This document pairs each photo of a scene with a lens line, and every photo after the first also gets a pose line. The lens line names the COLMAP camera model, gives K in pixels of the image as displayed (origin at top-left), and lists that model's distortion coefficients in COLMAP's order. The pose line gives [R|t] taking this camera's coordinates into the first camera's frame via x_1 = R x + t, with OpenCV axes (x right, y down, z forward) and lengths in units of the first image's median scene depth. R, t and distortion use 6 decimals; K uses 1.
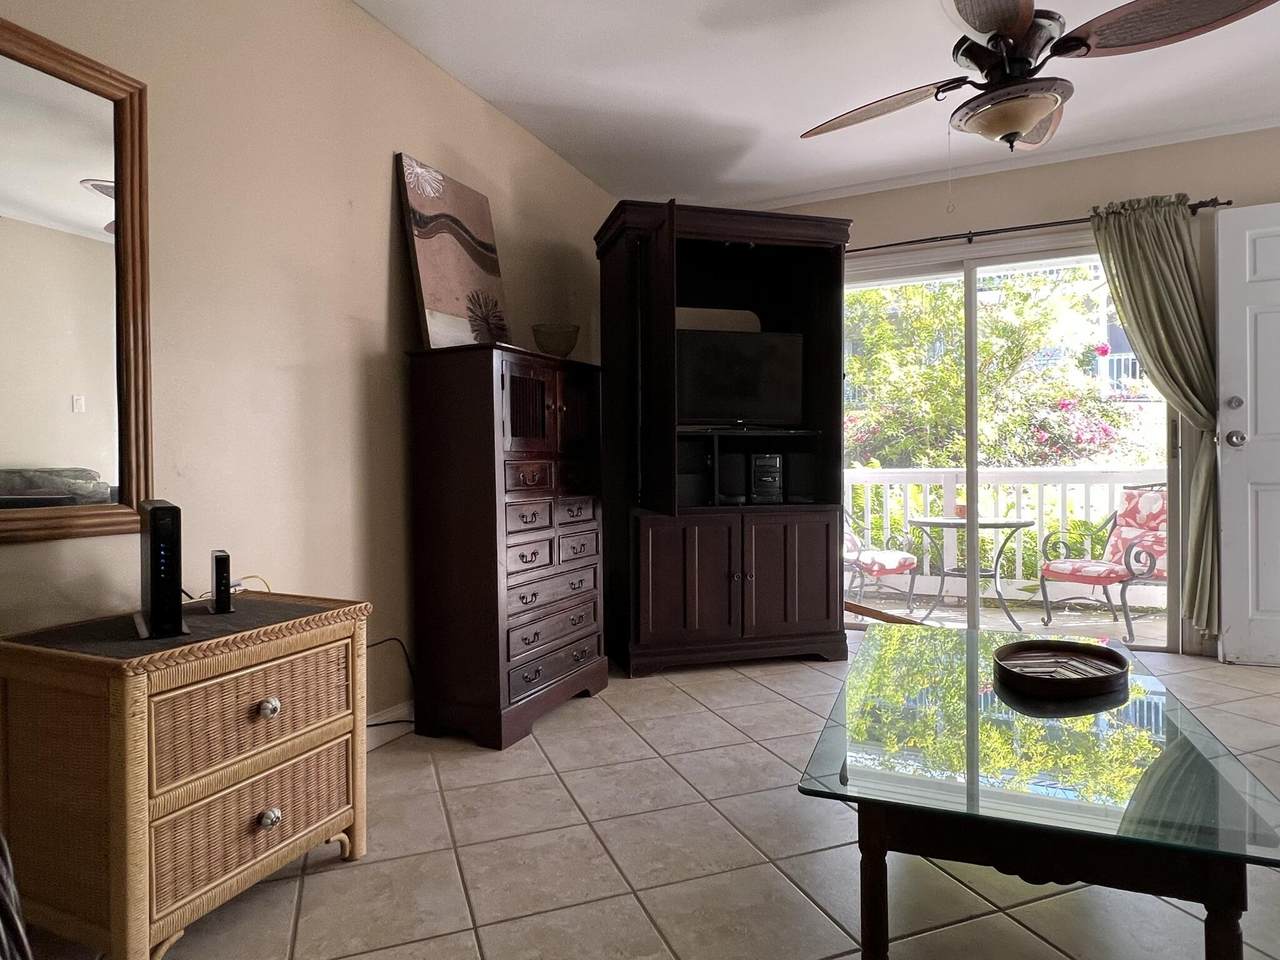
lens RADIAL K [[743.4, 0, 637.9], [0, 743.4, 476.3], [0, 0, 1]] dist [0.004554, -0.003993]
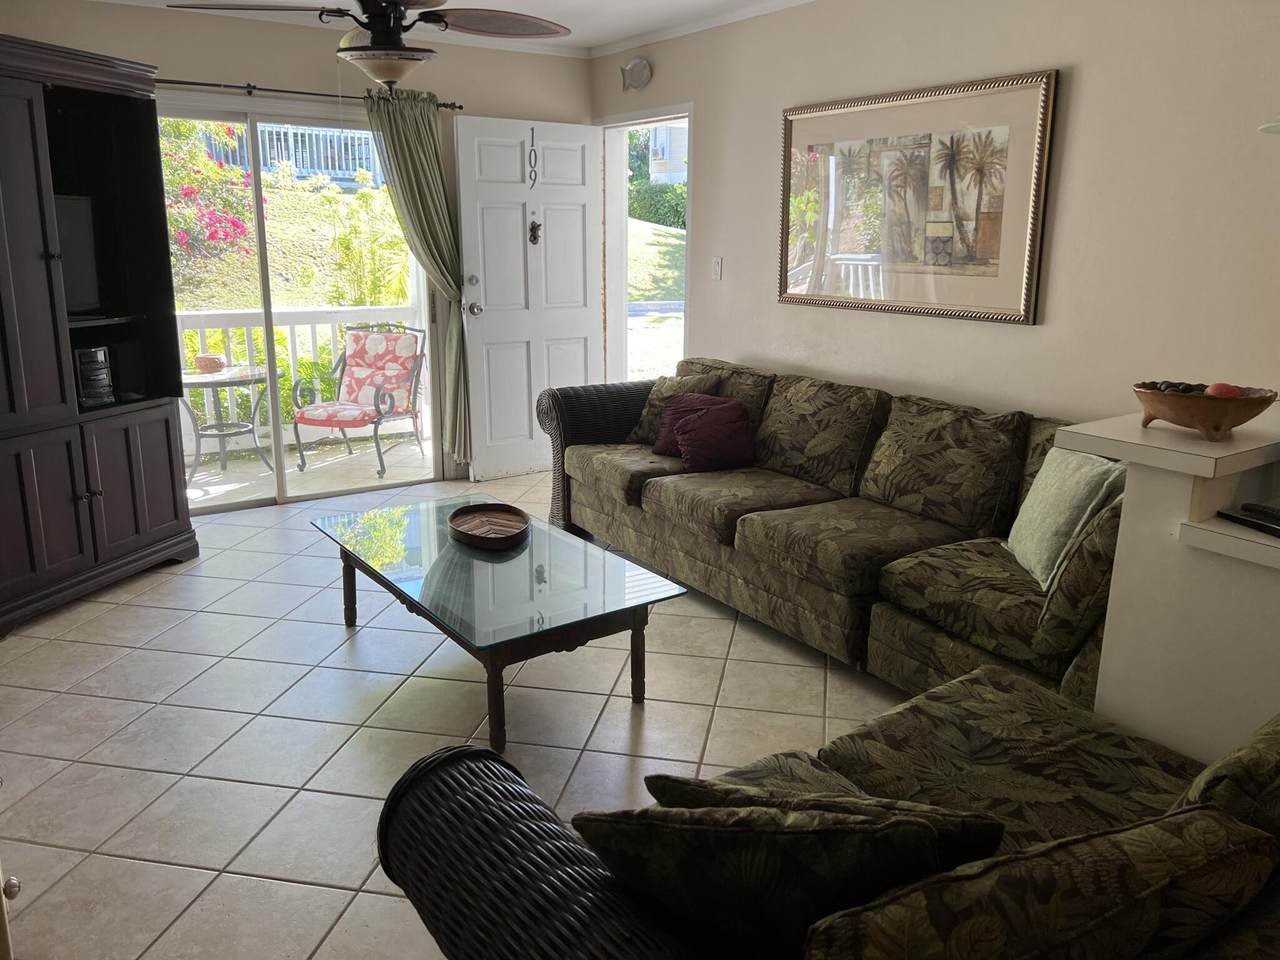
lens RADIAL K [[970.0, 0, 639.6], [0, 970.0, 478.2], [0, 0, 1]] dist [0.008521, -0.001735]
pose [[0.520087, -0.198949, 0.830619, -0.449405], [-0.007762, 0.971352, 0.237518, -0.153888], [-0.854078, -0.129978, 0.503644, -0.103726]]
